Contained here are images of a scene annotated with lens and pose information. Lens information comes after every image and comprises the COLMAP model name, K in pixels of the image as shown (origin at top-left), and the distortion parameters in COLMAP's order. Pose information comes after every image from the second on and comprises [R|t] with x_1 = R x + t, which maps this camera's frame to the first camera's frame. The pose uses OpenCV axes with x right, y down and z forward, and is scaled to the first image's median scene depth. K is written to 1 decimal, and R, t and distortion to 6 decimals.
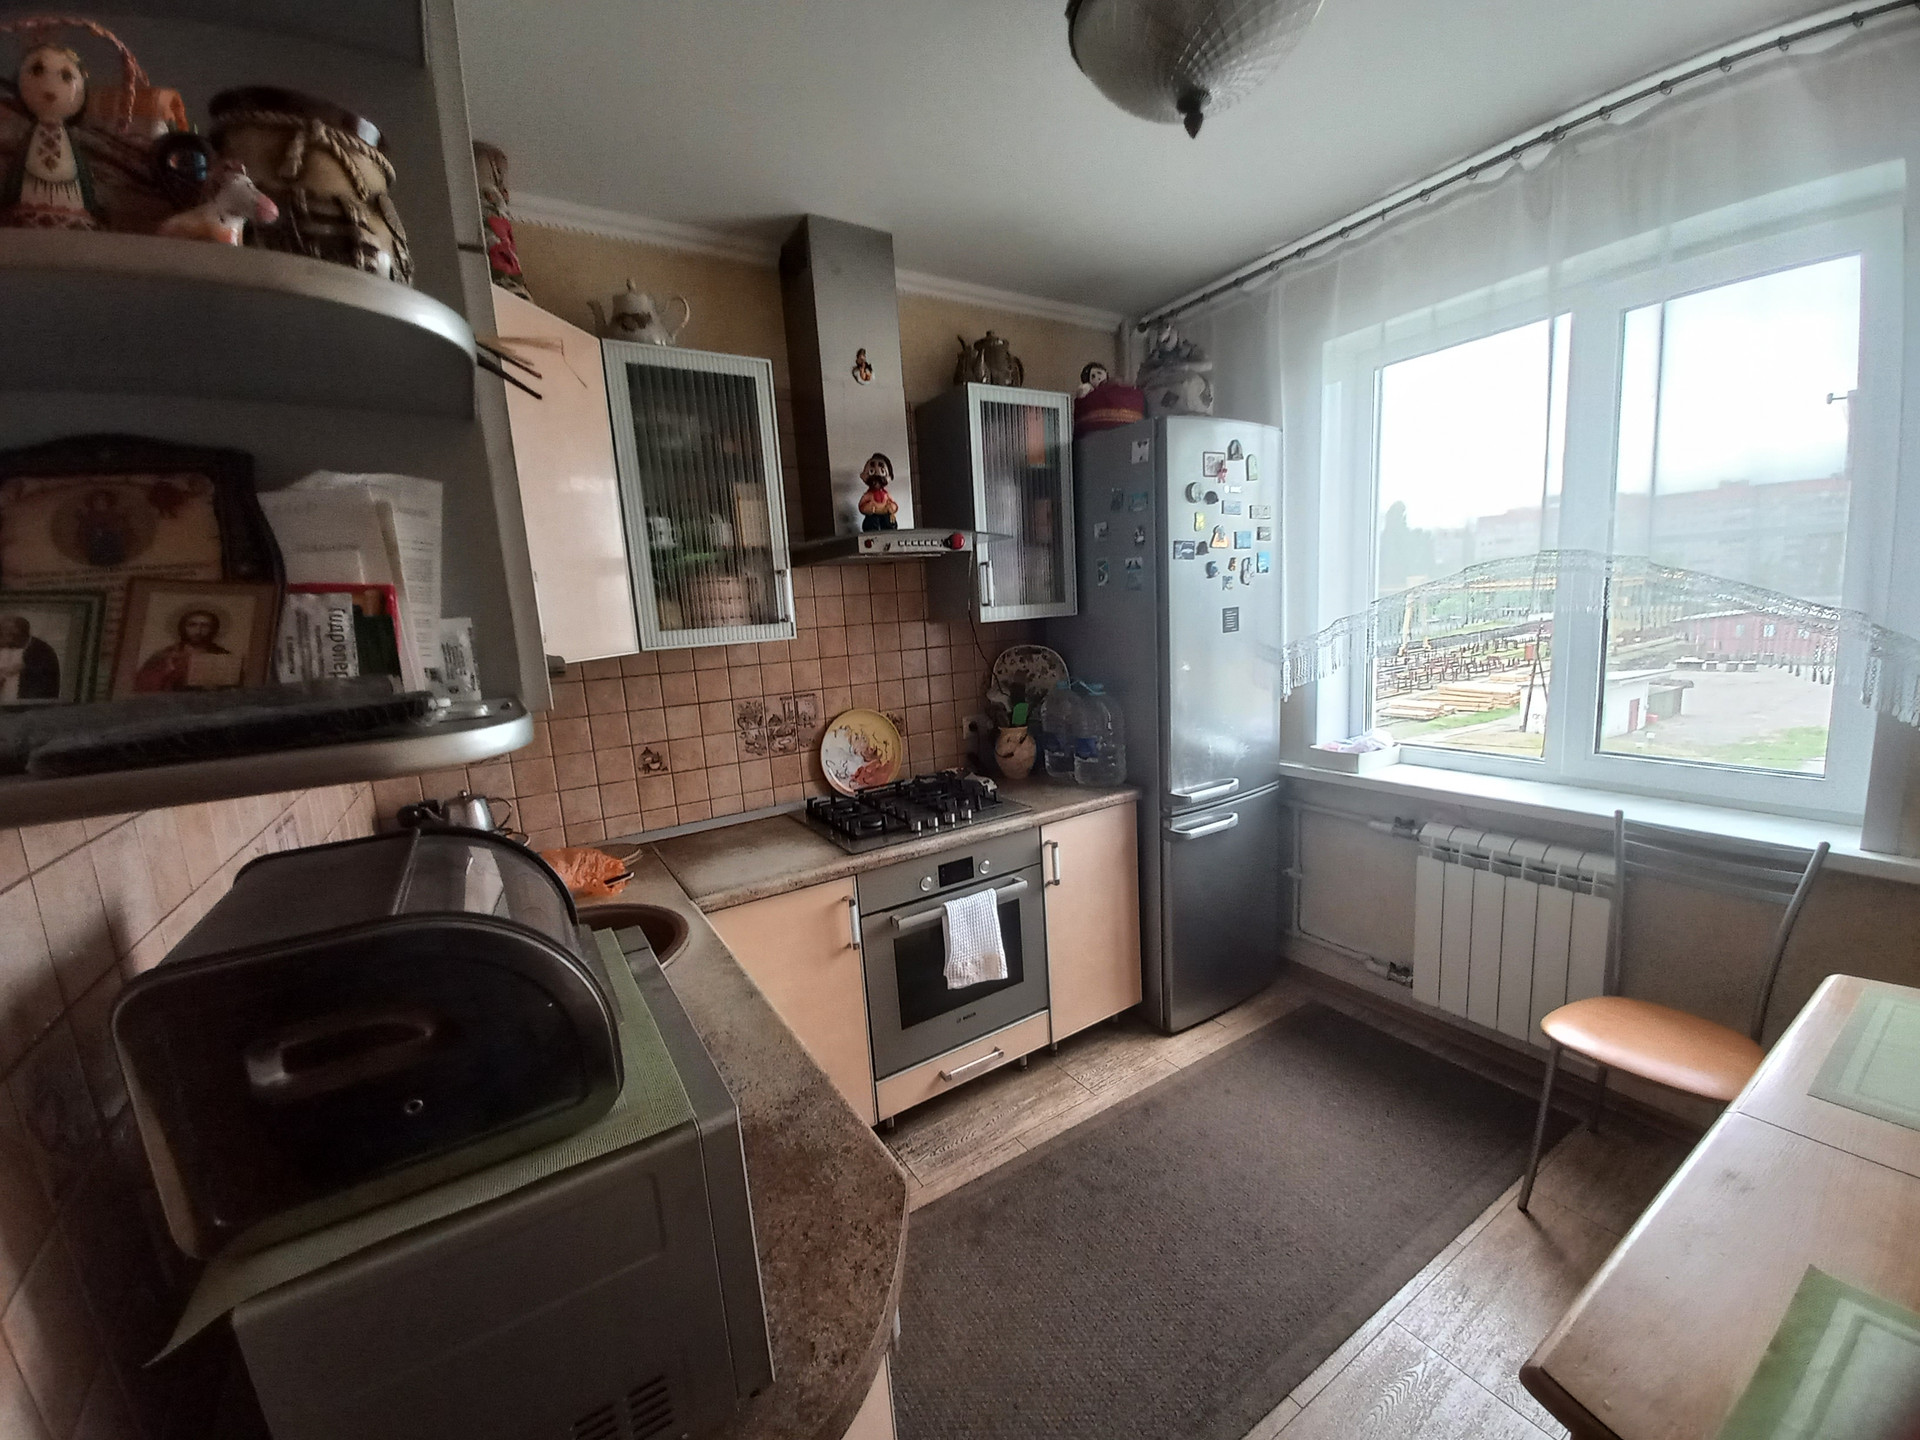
lens RADIAL K [[762.4, 0, 970.3], [0, 762.4, 722.2], [0, 0, 1]] dist [-0.003571, -0.000226]
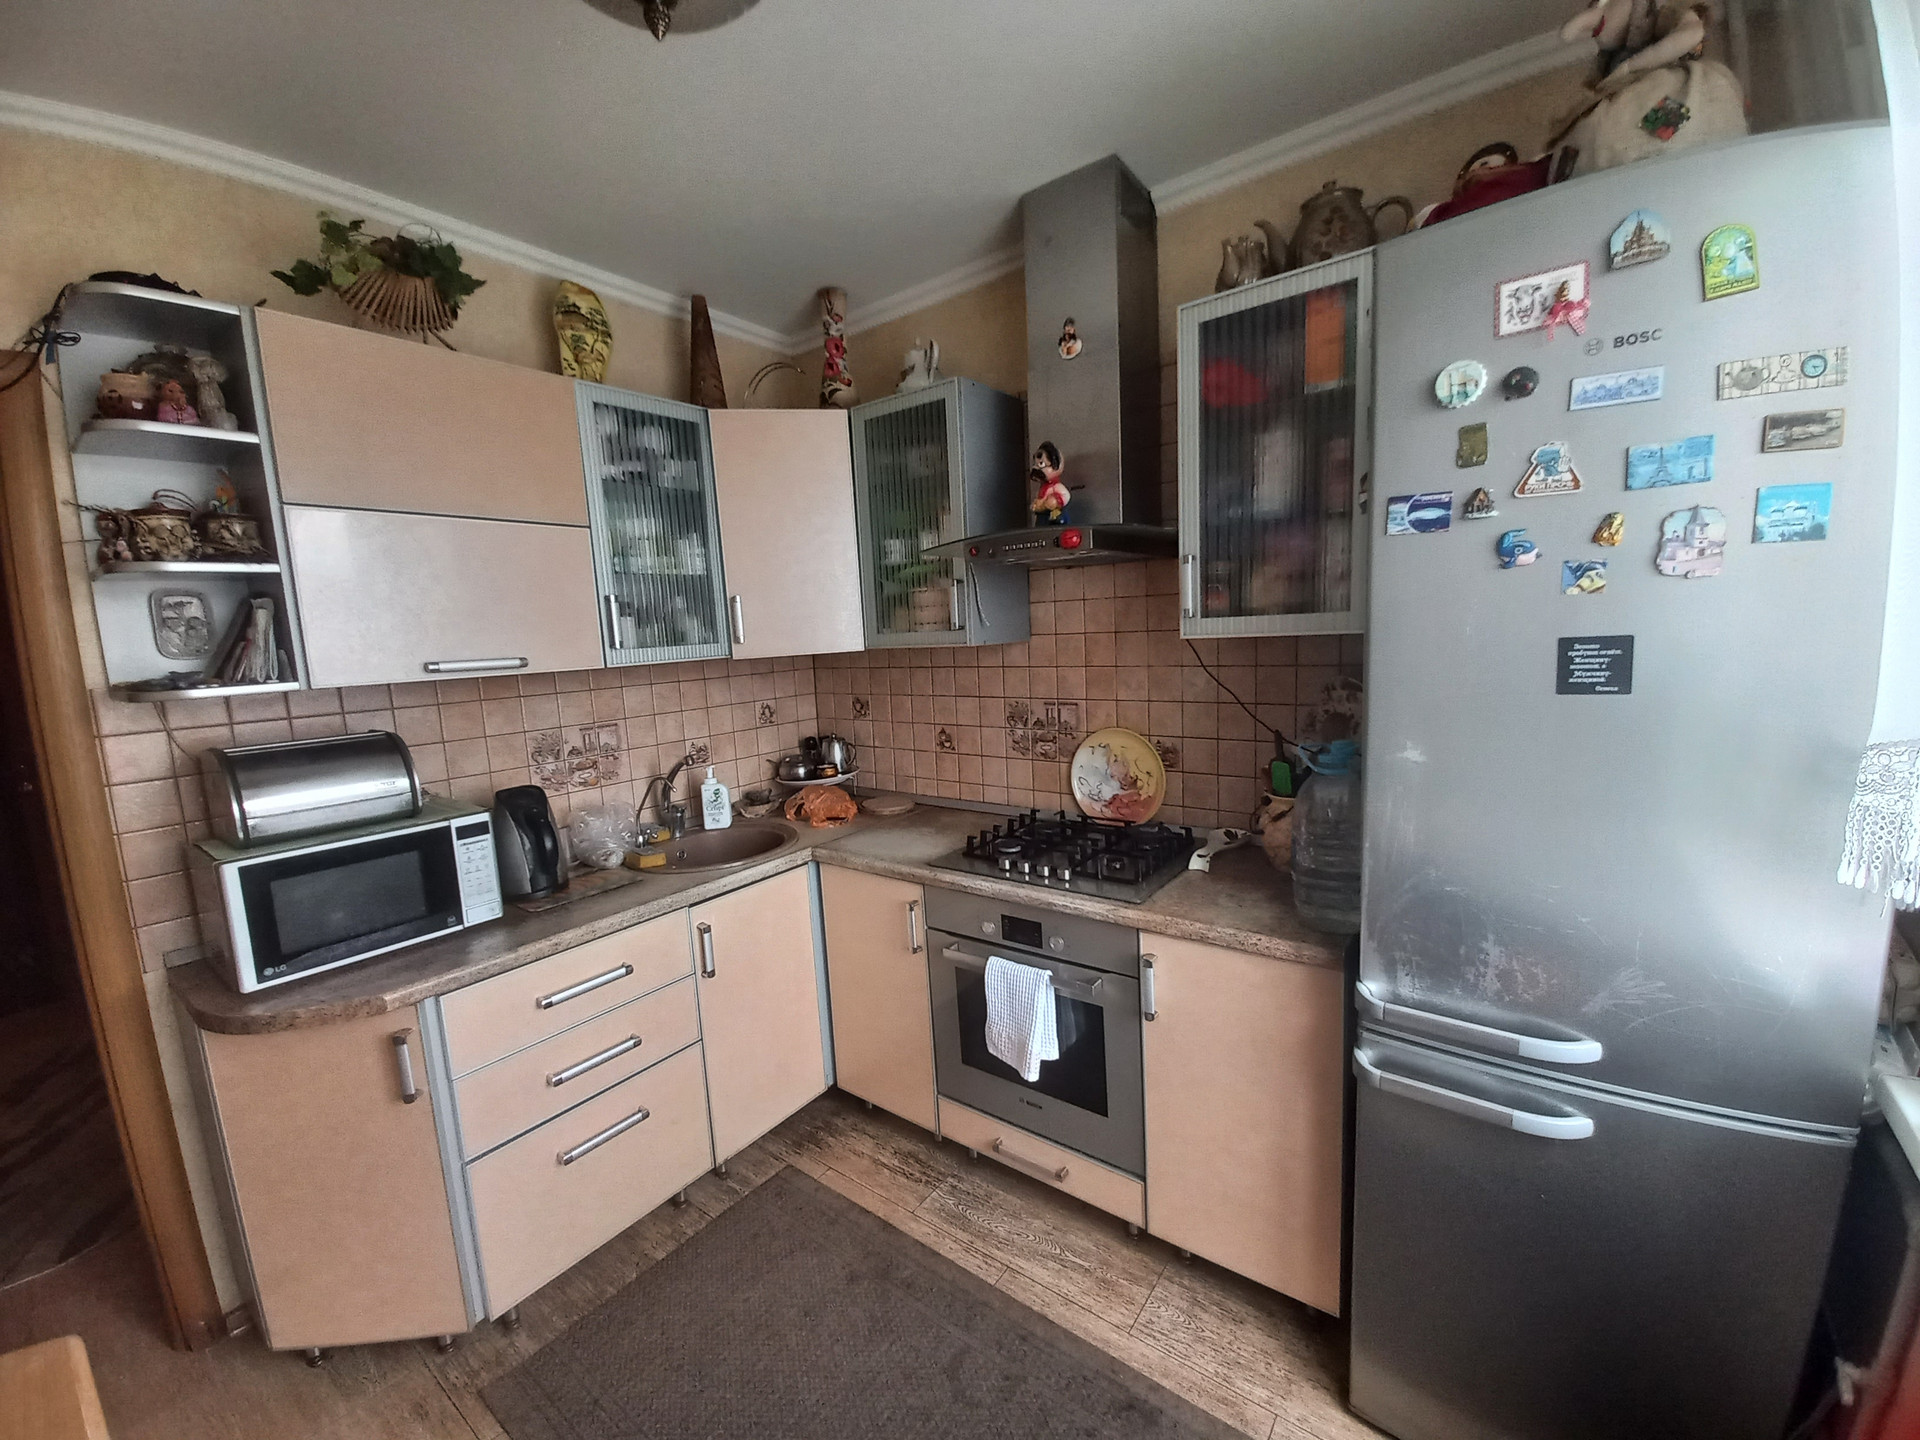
lens RADIAL K [[762.4, 0, 968.6], [0, 762.4, 725.3], [0, 0, 1]] dist [-0.003571, -0.000226]
pose [[0.352969, 0.163366, -0.921262, 0.649327], [-0.120044, 0.984408, 0.128570, -0.121966], [0.927902, 0.065211, 0.367077, 0.567180]]
